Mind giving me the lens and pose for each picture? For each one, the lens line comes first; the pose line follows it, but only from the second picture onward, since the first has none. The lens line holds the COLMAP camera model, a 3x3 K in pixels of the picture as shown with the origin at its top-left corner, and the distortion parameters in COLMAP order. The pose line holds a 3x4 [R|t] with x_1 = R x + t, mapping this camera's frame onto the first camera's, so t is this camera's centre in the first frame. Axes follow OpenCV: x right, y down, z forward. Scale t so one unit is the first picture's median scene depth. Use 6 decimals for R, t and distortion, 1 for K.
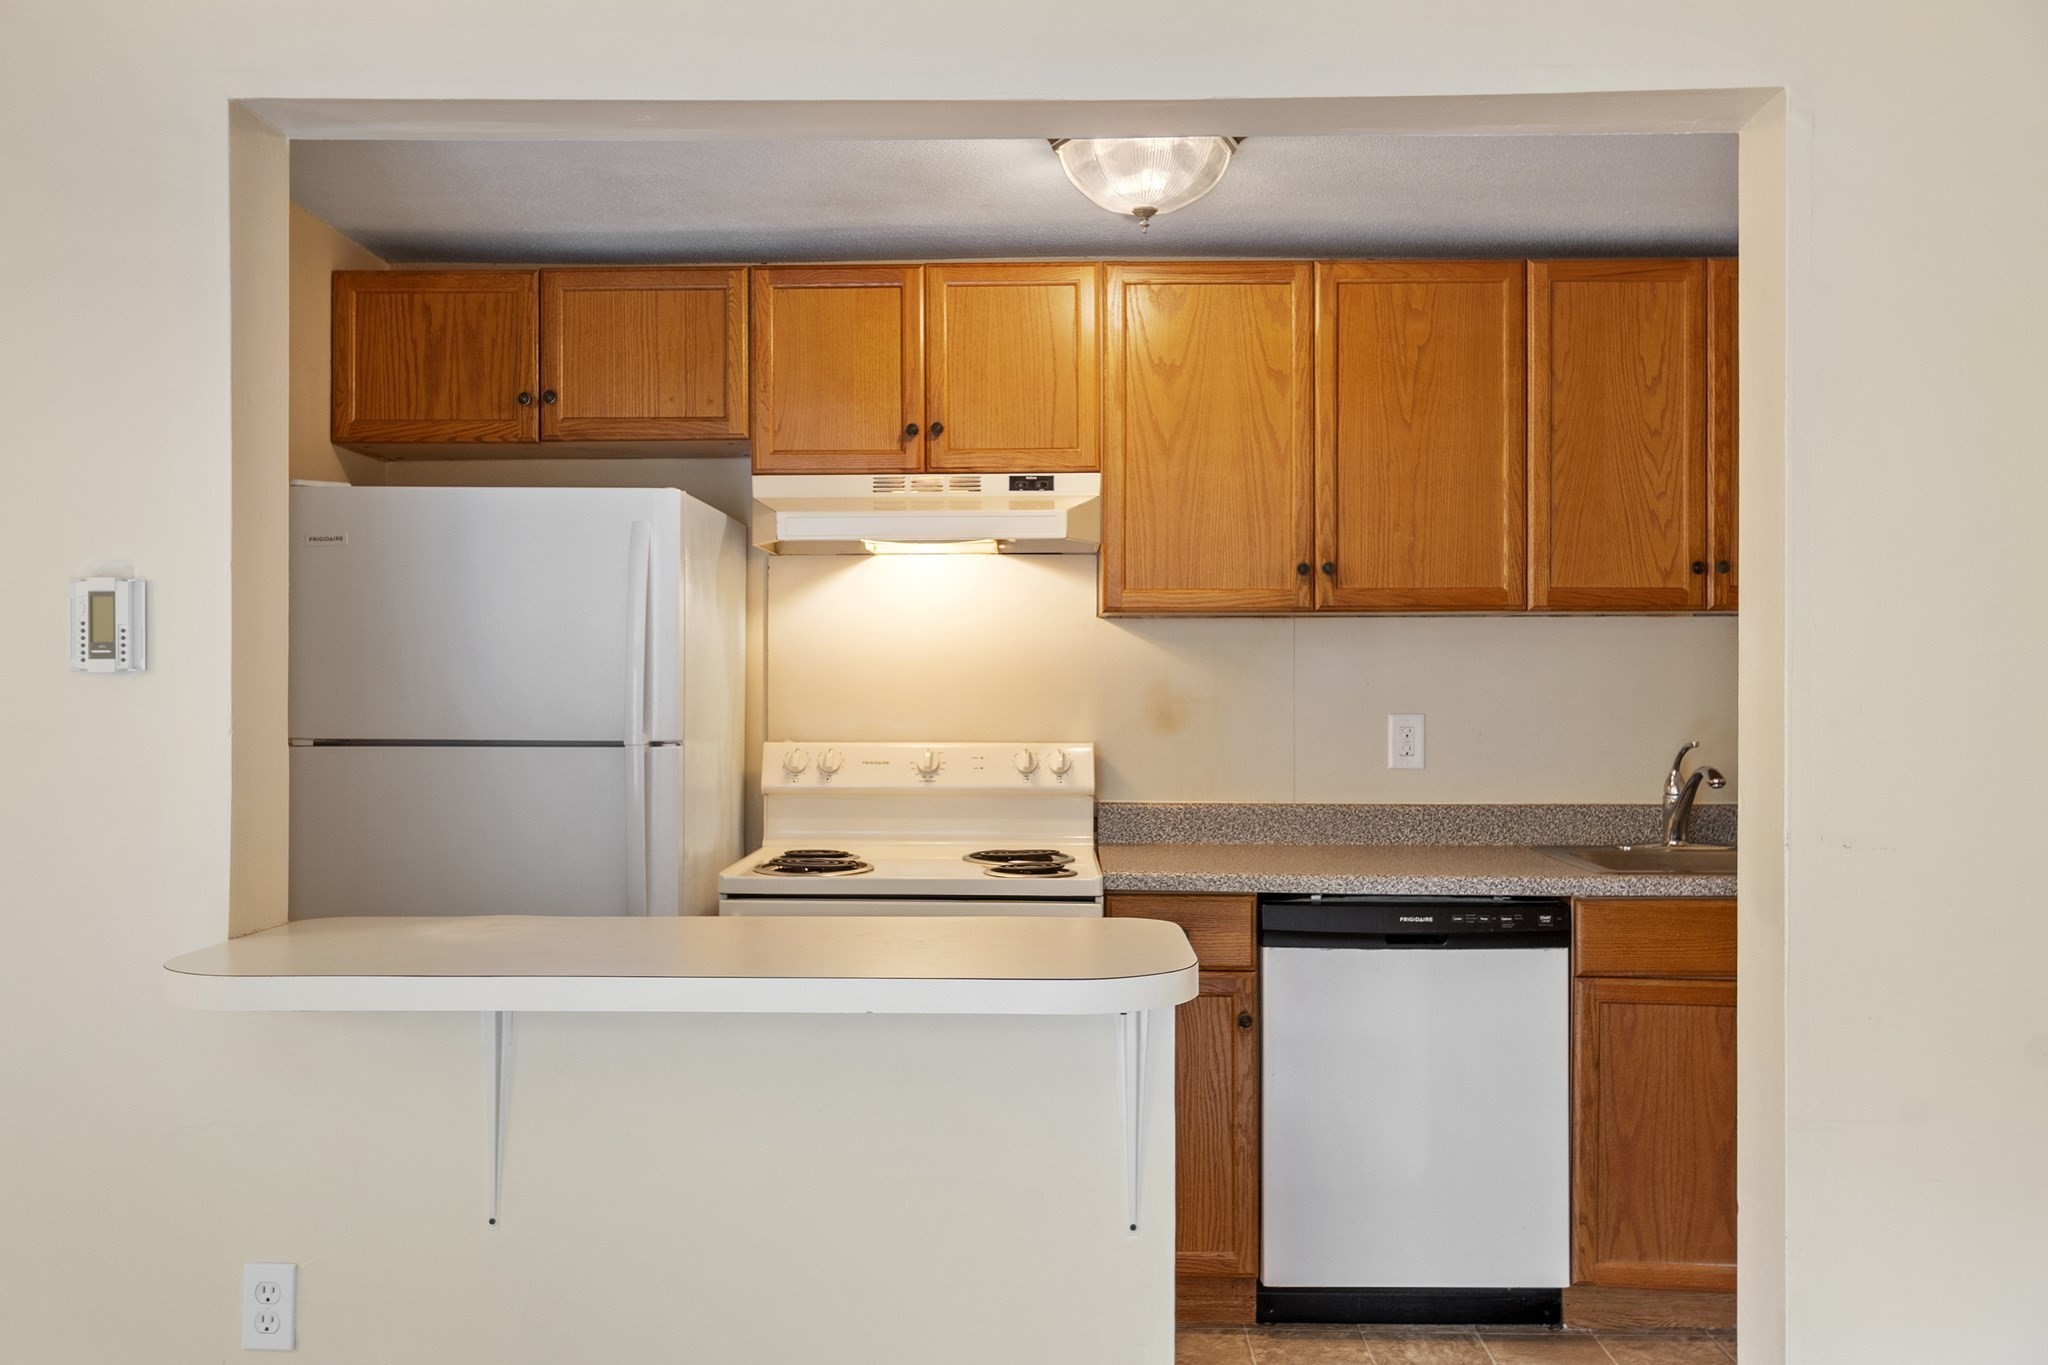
lens RADIAL K [[1696.8, 0, 1026.1], [0, 1696.8, 682.8], [0, 0, 1]] dist [-0.000157, 0.001097]
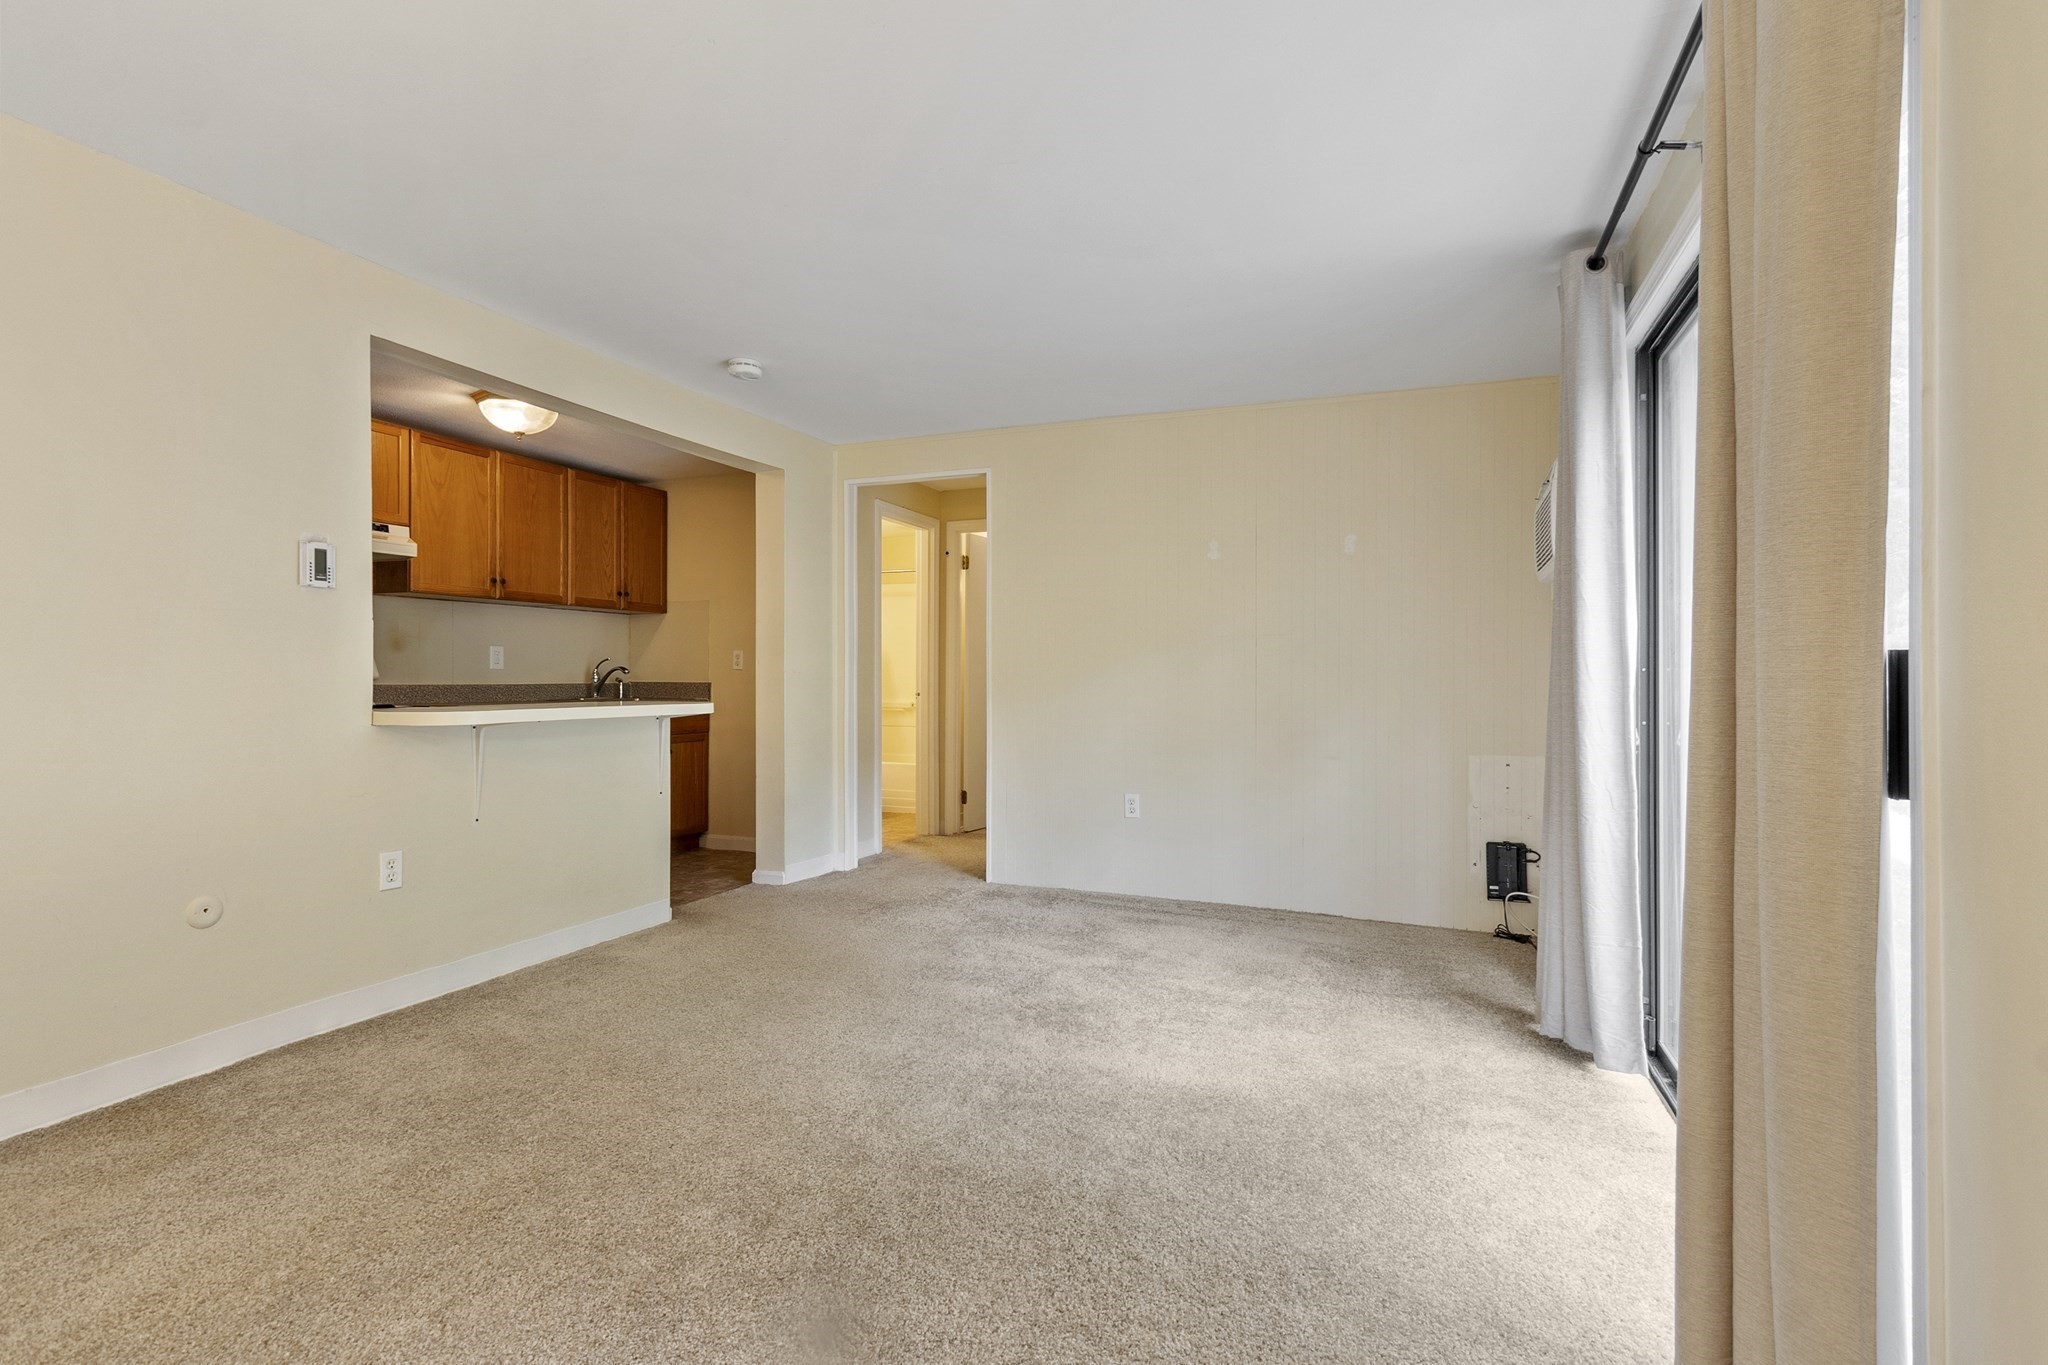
lens RADIAL K [[956.8, 0, 1022.7], [0, 956.8, 672.9], [0, 0, 1]] dist [-0.001964, 0.000940]
pose [[0.346167, 0.003245, 0.938167, -0.824483], [-0.002316, 0.999994, -0.002604, 0.062362], [-0.938170, -0.001271, 0.346173, -0.147903]]
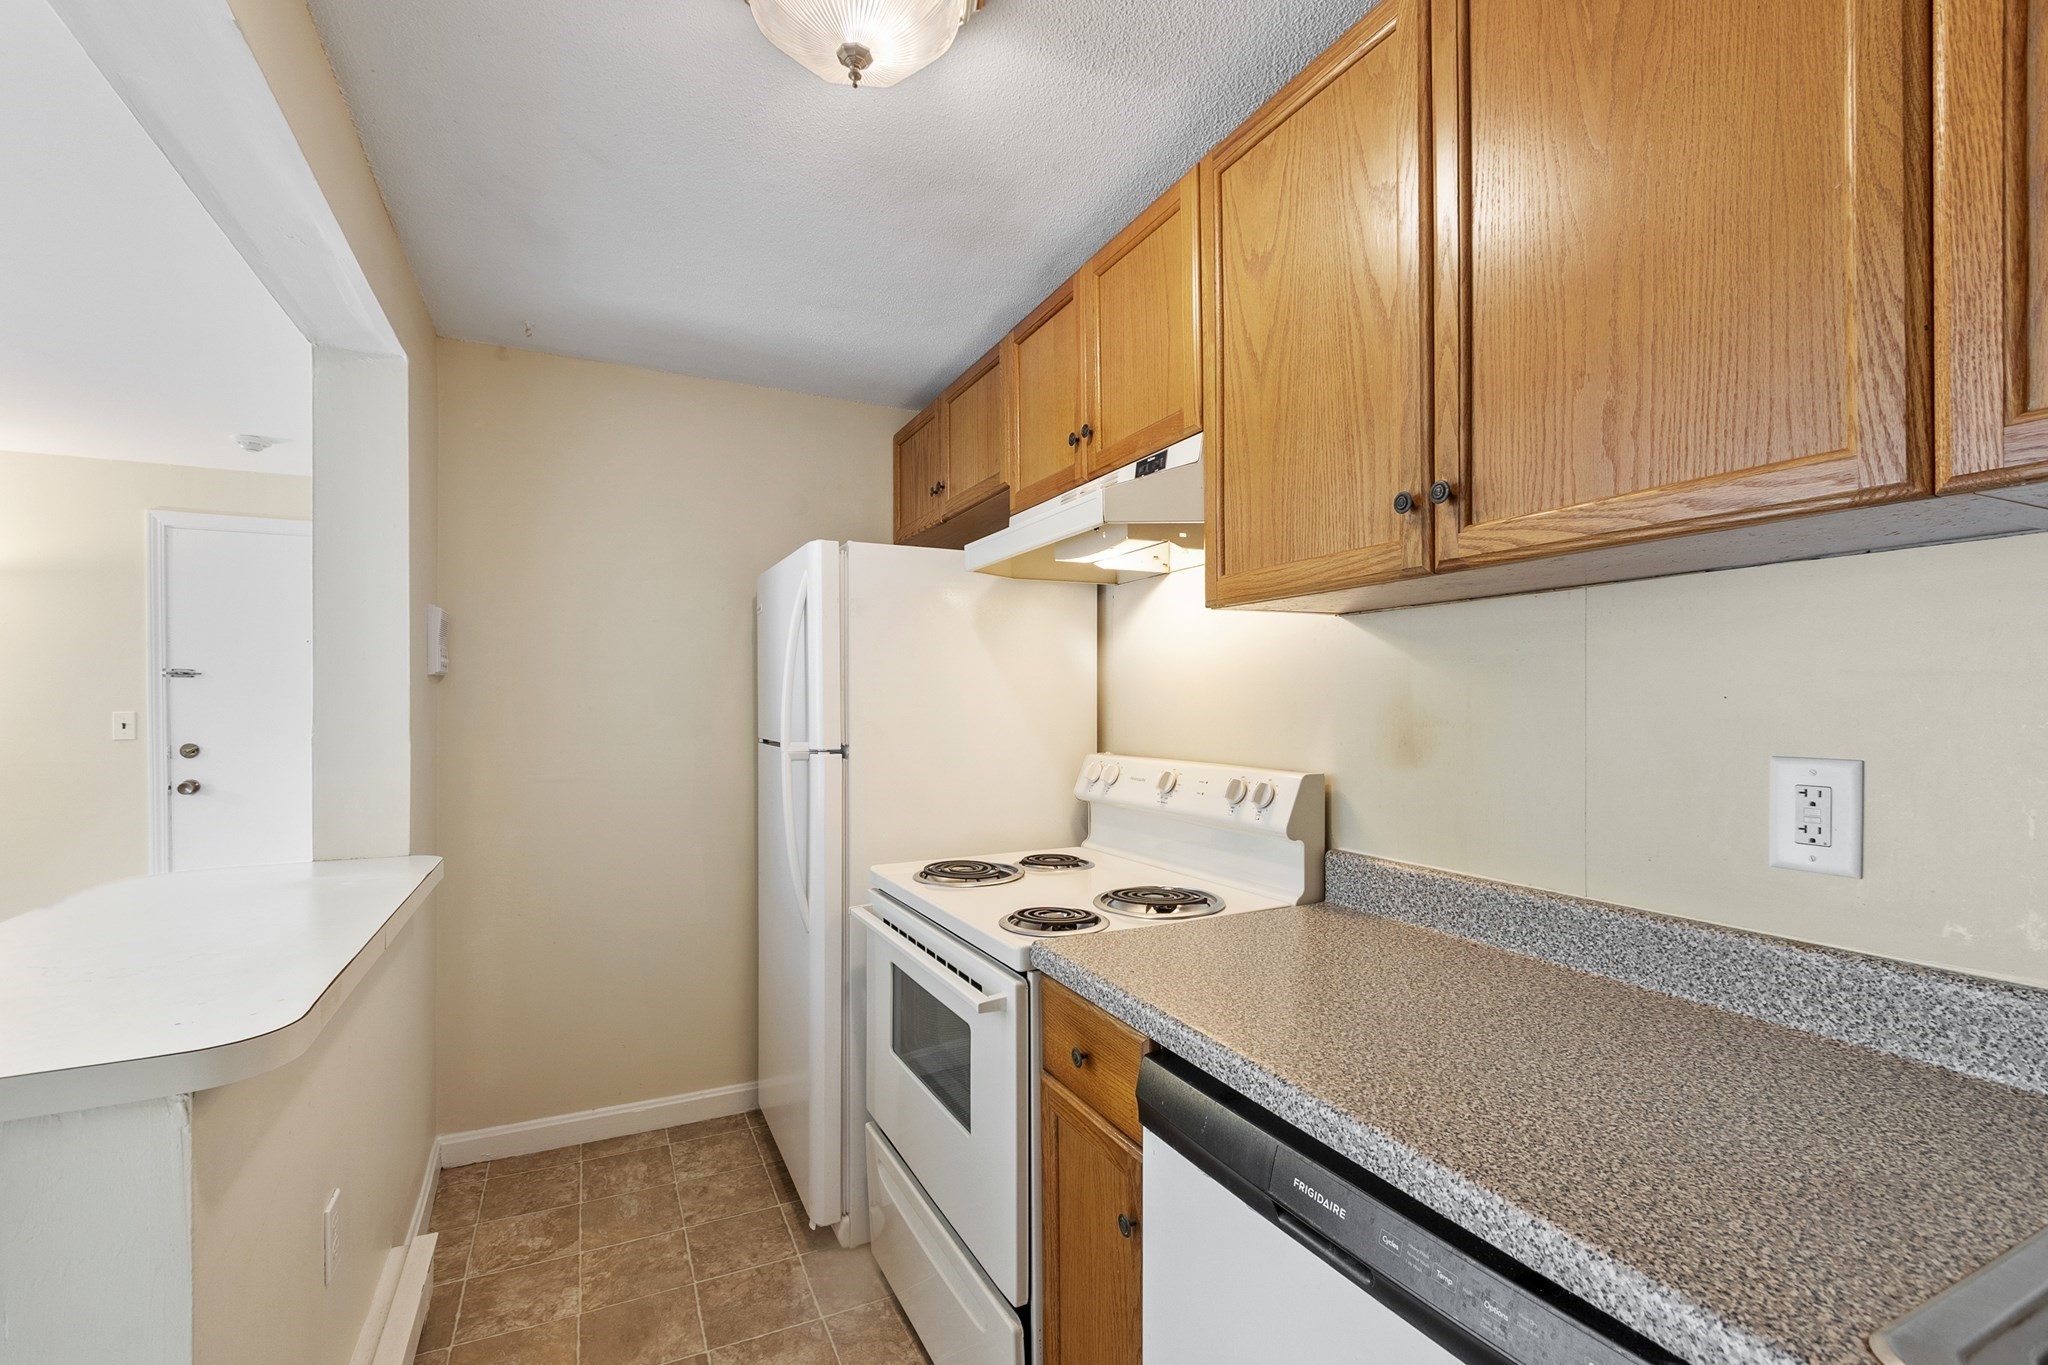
lens RADIAL K [[894.6, 0, 1030.1], [0, 894.6, 707.6], [0, 0, 1]] dist [-0.001095, -0.000311]
pose [[0.474429, 0.003479, -0.880287, 0.371207], [0.002548, 0.999983, 0.005326, 0.001631], [0.880290, -0.004770, 0.474412, 0.735101]]
